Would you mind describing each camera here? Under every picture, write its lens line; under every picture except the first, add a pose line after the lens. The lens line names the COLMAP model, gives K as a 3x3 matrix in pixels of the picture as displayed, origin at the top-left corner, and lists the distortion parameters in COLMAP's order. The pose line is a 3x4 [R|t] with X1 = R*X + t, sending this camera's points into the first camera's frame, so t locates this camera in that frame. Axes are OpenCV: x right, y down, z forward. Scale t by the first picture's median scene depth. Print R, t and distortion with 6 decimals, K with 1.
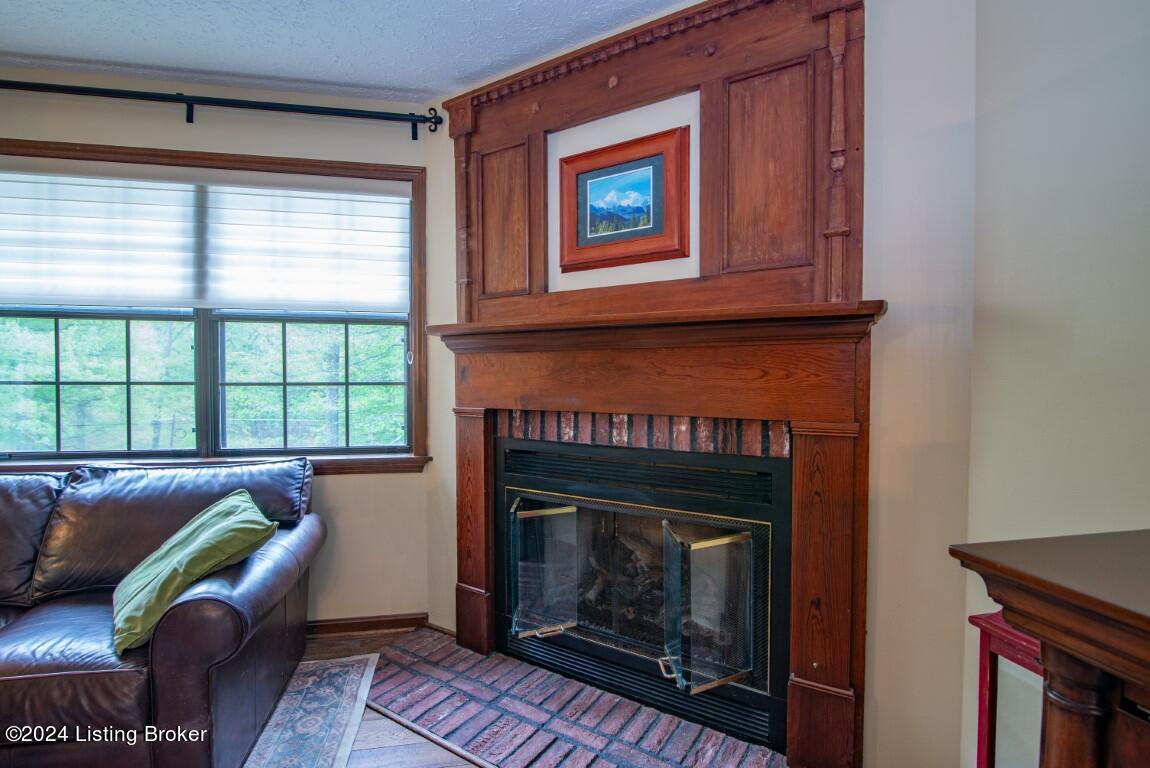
lens RADIAL K [[528.6, 0, 569.7], [0, 528.6, 389.3], [0, 0, 1]] dist [-0.017718, 0.000313]
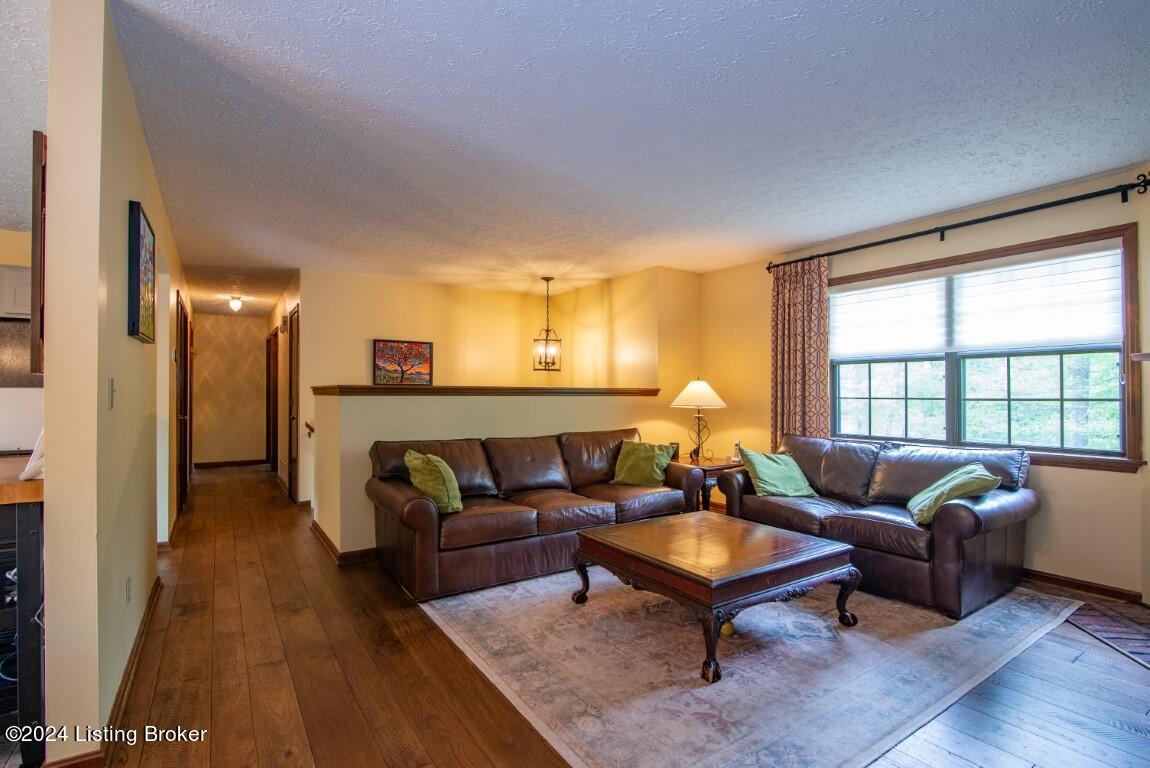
lens RADIAL K [[528.6, 0, 569.7], [0, 528.6, 389.3], [0, 0, 1]] dist [-0.017718, 0.000313]
pose [[0.353911, -0.012697, -0.935193, 0.421740], [-0.019040, 0.999603, -0.020777, 0.016261], [0.935085, 0.025159, 0.353528, -0.719426]]
